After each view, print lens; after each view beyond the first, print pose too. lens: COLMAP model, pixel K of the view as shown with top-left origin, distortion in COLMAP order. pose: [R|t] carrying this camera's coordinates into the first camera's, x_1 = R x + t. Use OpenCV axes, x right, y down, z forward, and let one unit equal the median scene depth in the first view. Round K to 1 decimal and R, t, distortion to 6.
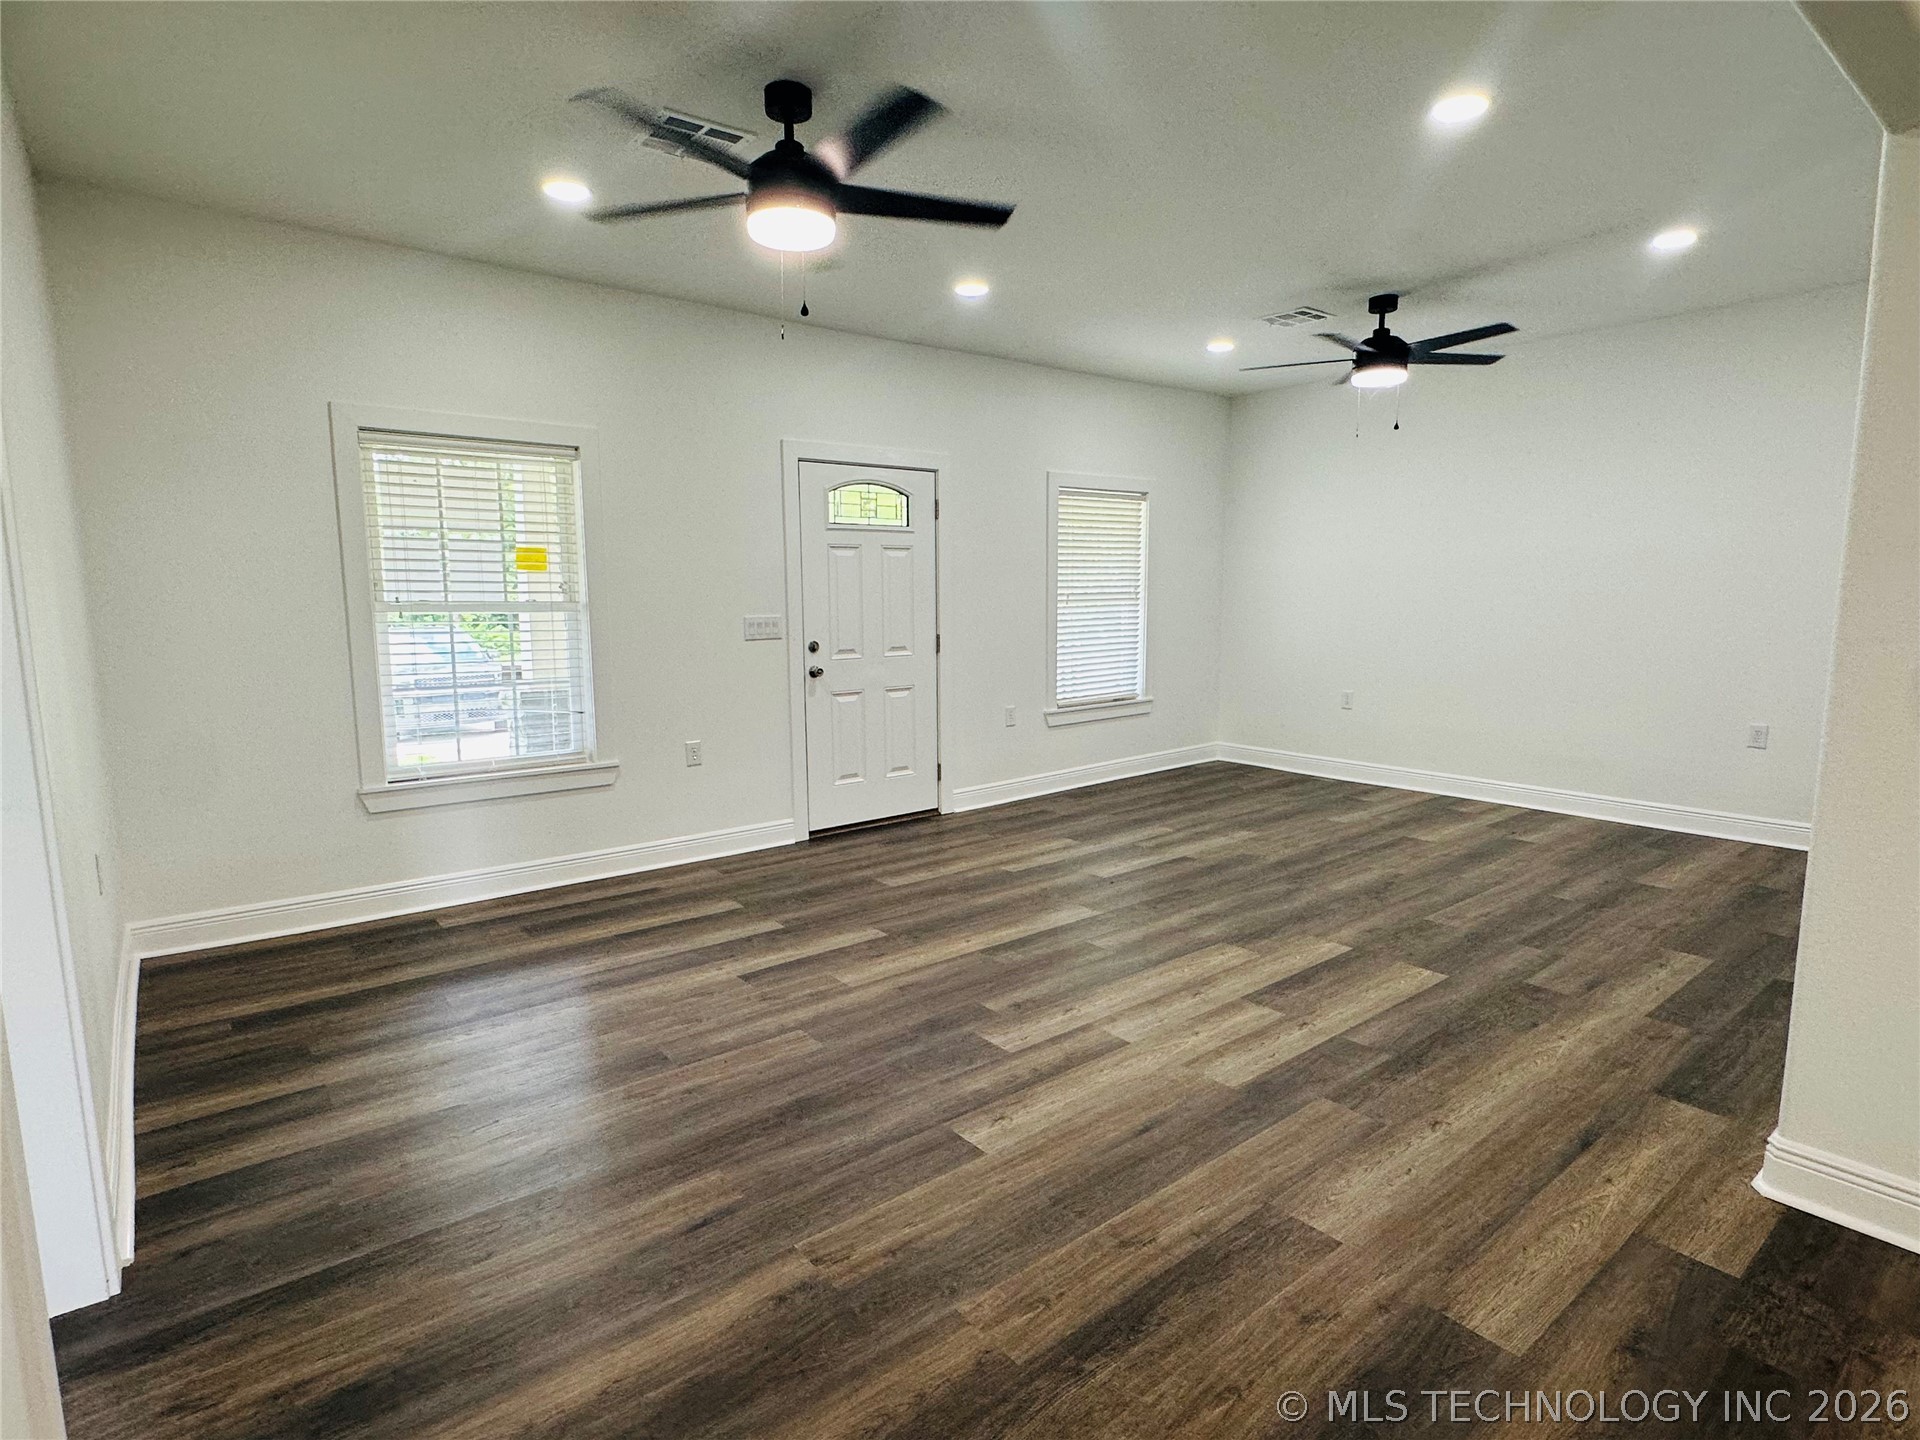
lens RADIAL K [[989.8, 0, 960.4], [0, 989.8, 721.0], [0, 0, 1]] dist [-0.003254, -0.000531]
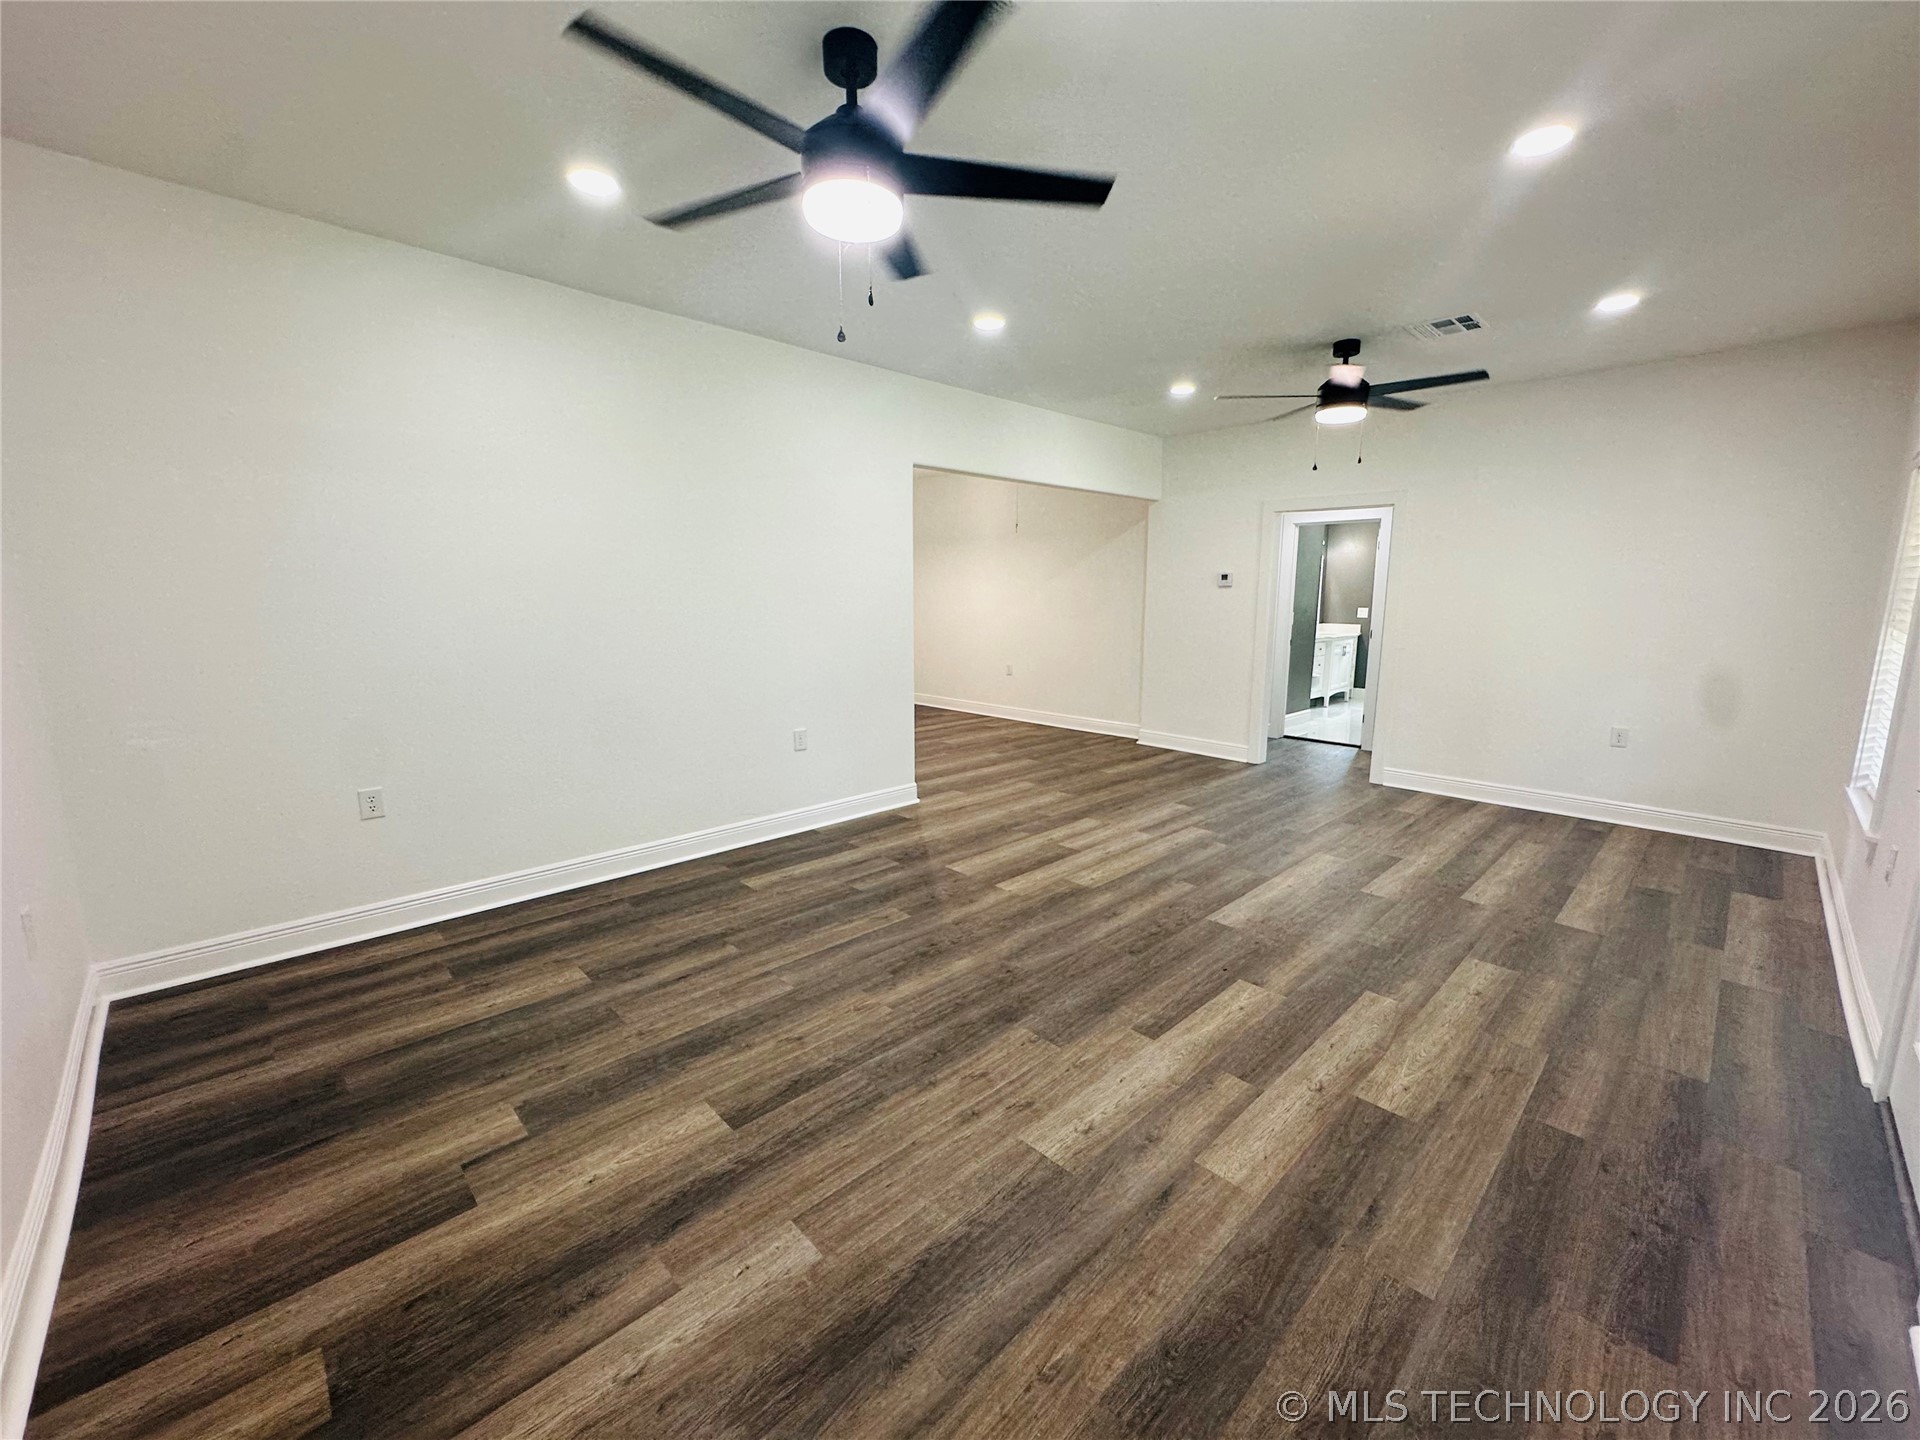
lens RADIAL K [[770.7, 0, 962.2], [0, 770.7, 718.1], [0, 0, 1]] dist [-0.001746, 0.000158]
pose [[-0.995321, 0.018851, -0.094770, 0.448927], [-0.009749, 0.956188, 0.292590, -0.233679], [0.096133, 0.292144, -0.951530, 1.601553]]
